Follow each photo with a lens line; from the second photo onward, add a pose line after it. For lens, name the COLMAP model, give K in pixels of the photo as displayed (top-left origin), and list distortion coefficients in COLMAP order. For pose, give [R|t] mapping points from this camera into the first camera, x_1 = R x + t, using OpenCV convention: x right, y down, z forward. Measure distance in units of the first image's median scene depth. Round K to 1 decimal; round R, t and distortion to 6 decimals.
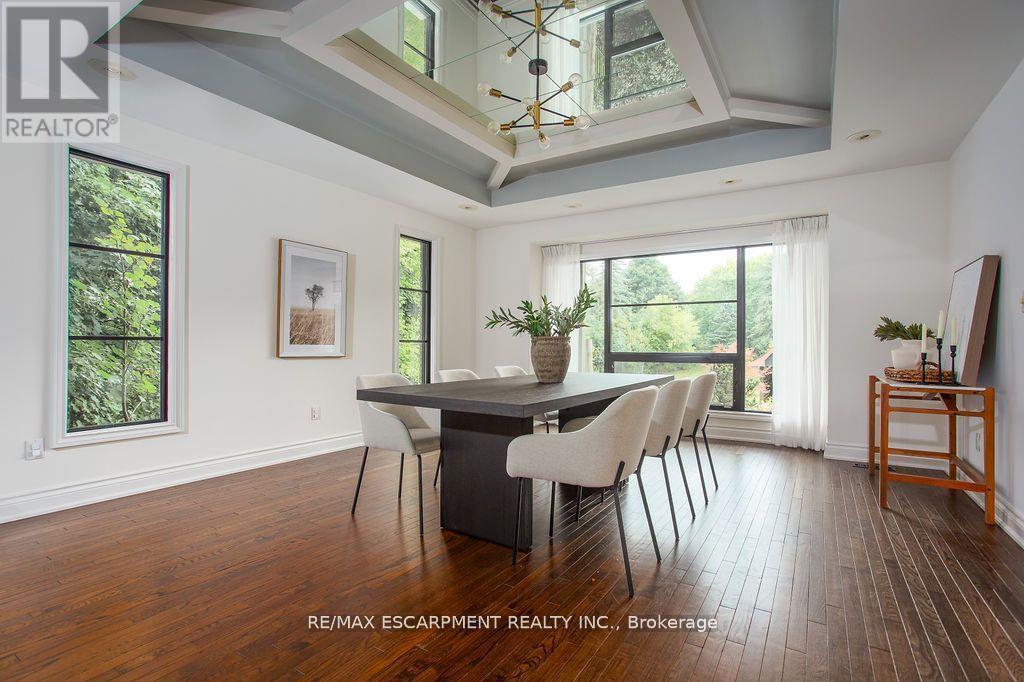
lens RADIAL K [[488.2, 0, 512.8], [0, 488.2, 342.7], [0, 0, 1]] dist [-0.051736, 0.027635]
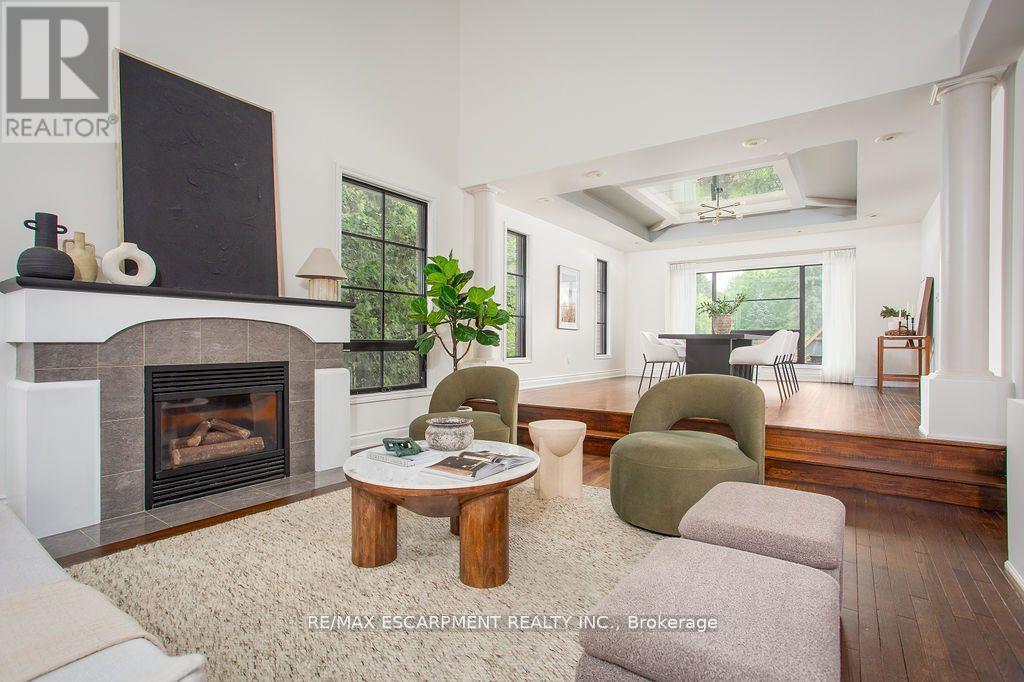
lens RADIAL K [[488.2, 0, 512.8], [0, 488.2, 342.7], [0, 0, 1]] dist [-0.051736, 0.027635]
pose [[0.998447, 0.001041, -0.055708, -0.626359], [-0.001038, 0.999999, 0.000077, 0.096925], [0.055708, -0.000019, 0.998447, -1.026757]]
